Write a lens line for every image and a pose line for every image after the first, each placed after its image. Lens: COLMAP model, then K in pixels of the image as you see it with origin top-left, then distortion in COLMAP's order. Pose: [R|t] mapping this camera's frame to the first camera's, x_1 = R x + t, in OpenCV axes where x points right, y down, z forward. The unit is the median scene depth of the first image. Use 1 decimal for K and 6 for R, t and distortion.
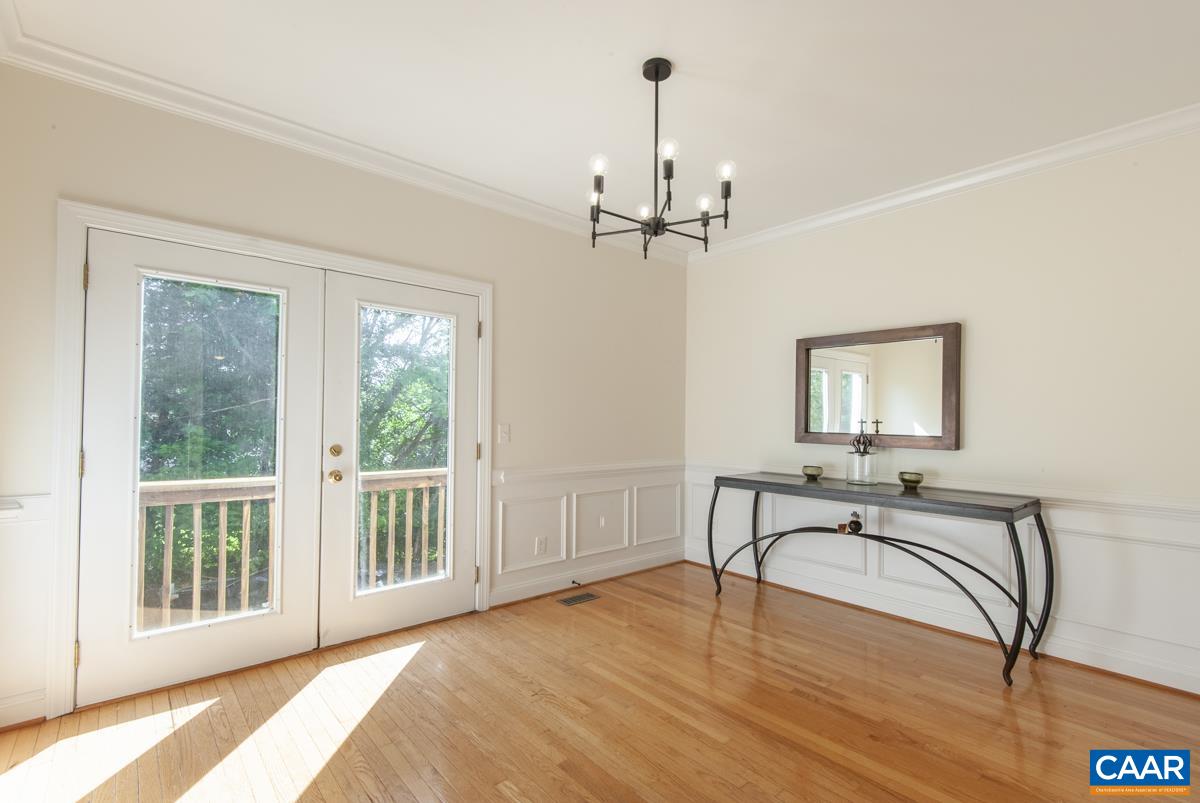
lens RADIAL K [[545.6, 0, 596.8], [0, 545.6, 416.1], [0, 0, 1]] dist [0.004661, 0.000147]
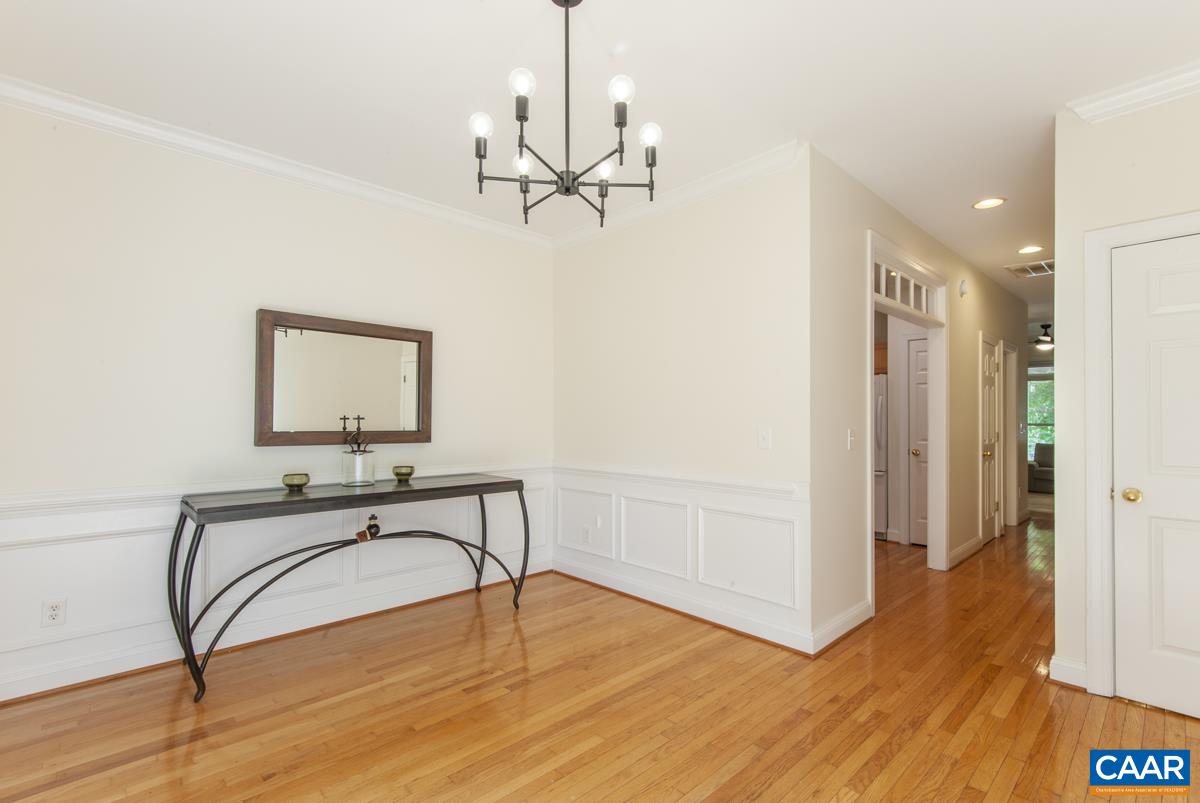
lens RADIAL K [[545.6, 0, 596.8], [0, 545.6, 416.1], [0, 0, 1]] dist [0.004661, 0.000147]
pose [[-0.048346, -0.005695, 0.998814, -0.489663], [-0.009778, 0.999939, 0.005228, -0.001910], [-0.998783, -0.009513, -0.048398, 0.682192]]
